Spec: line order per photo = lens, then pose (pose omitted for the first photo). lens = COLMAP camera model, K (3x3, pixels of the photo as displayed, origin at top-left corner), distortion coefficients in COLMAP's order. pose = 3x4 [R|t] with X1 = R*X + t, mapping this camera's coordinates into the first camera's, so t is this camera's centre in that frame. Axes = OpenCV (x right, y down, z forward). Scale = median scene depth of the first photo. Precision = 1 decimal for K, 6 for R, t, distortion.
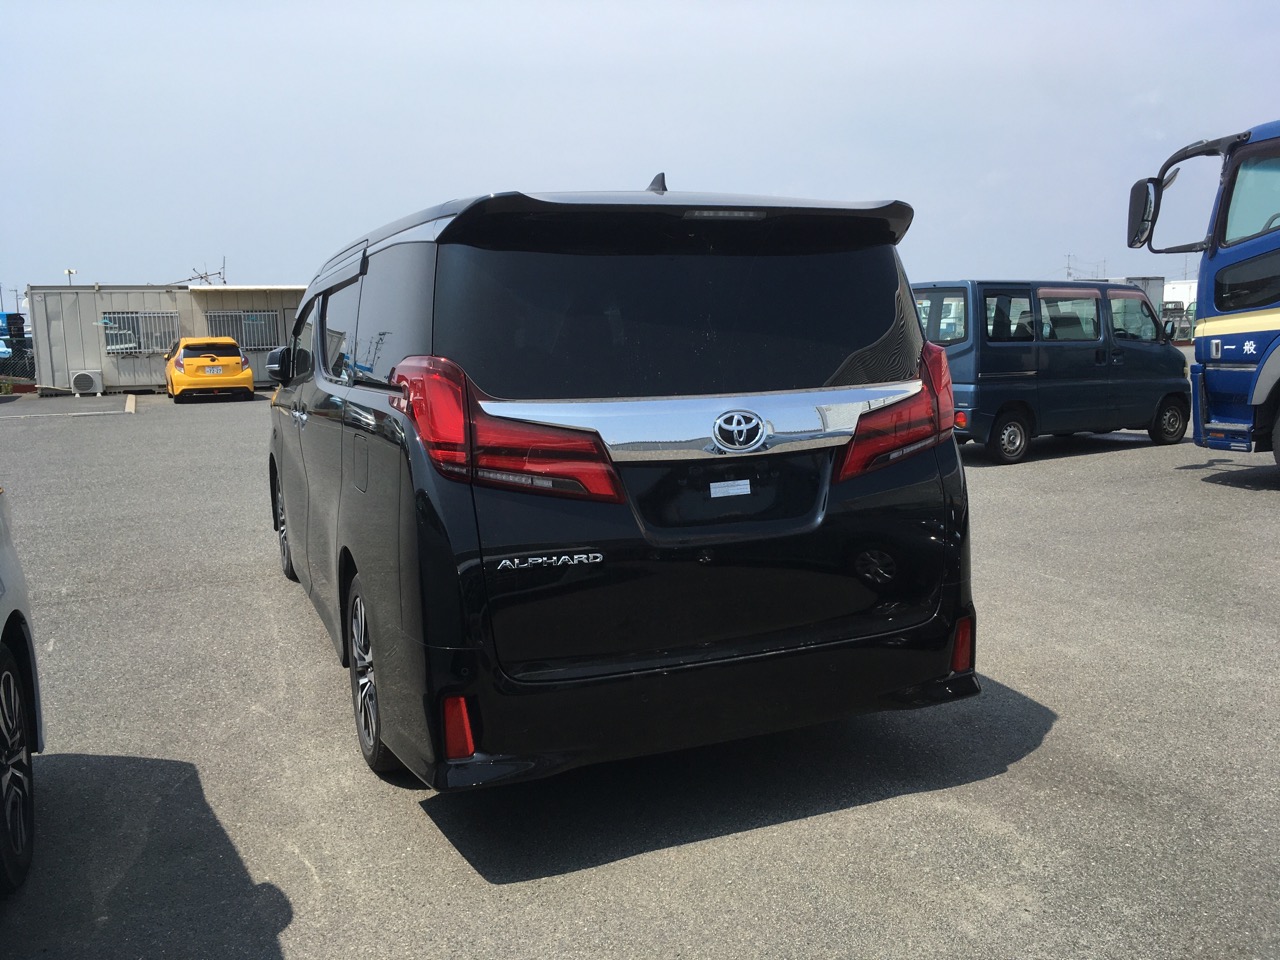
lens RADIAL K [[1148.7, 0, 640.0], [0, 1148.7, 480.0], [0, 0, 1]] dist [0.061297, -0.087457]
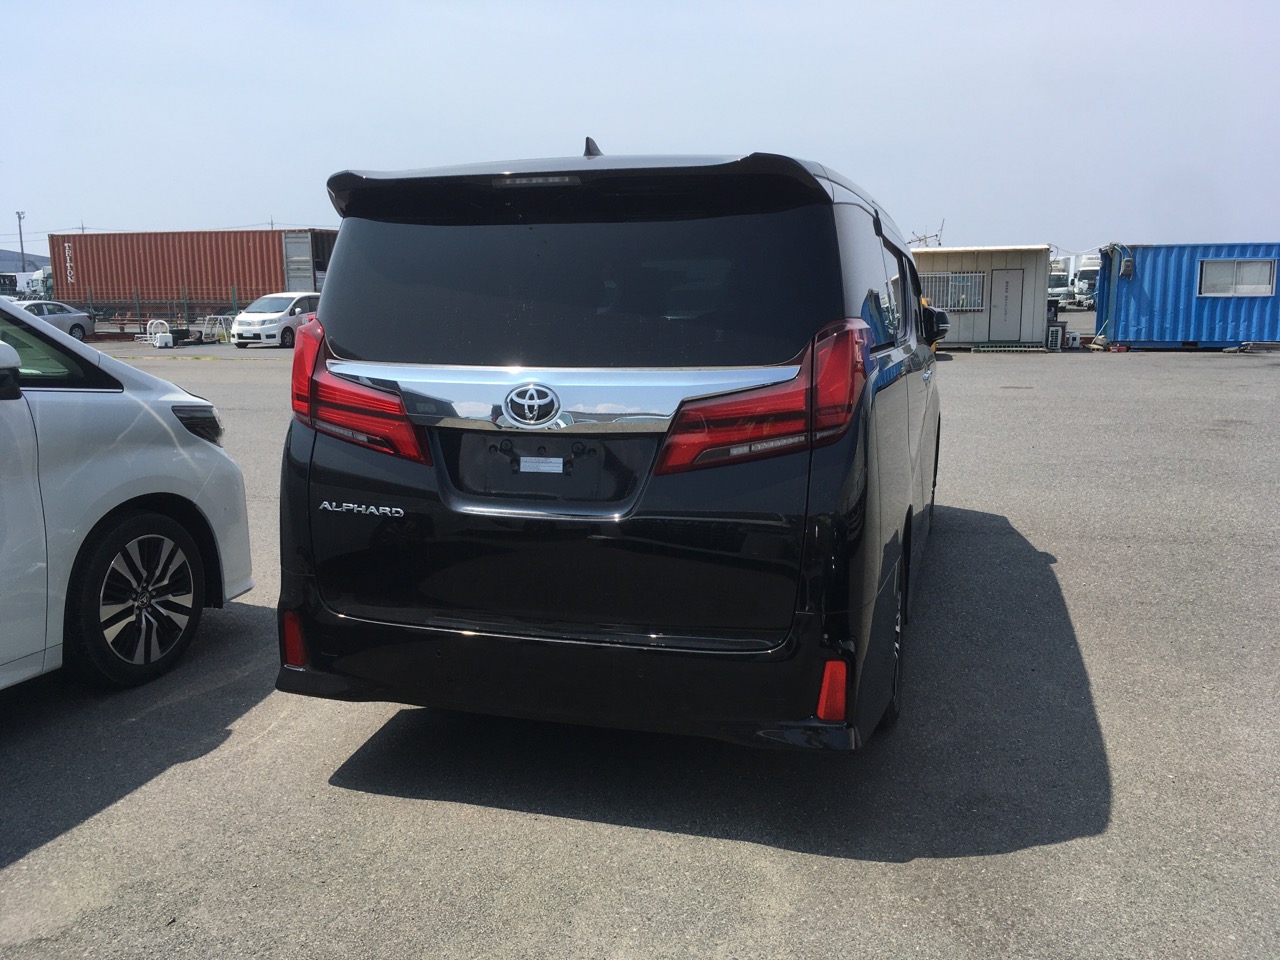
lens RADIAL K [[1148.7, 0, 640.0], [0, 1148.7, 480.0], [0, 0, 1]] dist [0.061297, -0.087457]
pose [[0.746648, 0.120458, -0.654222, 0.781154], [-0.098009, 0.992656, 0.070916, -0.056999], [0.657959, 0.011170, 0.752970, 0.322275]]
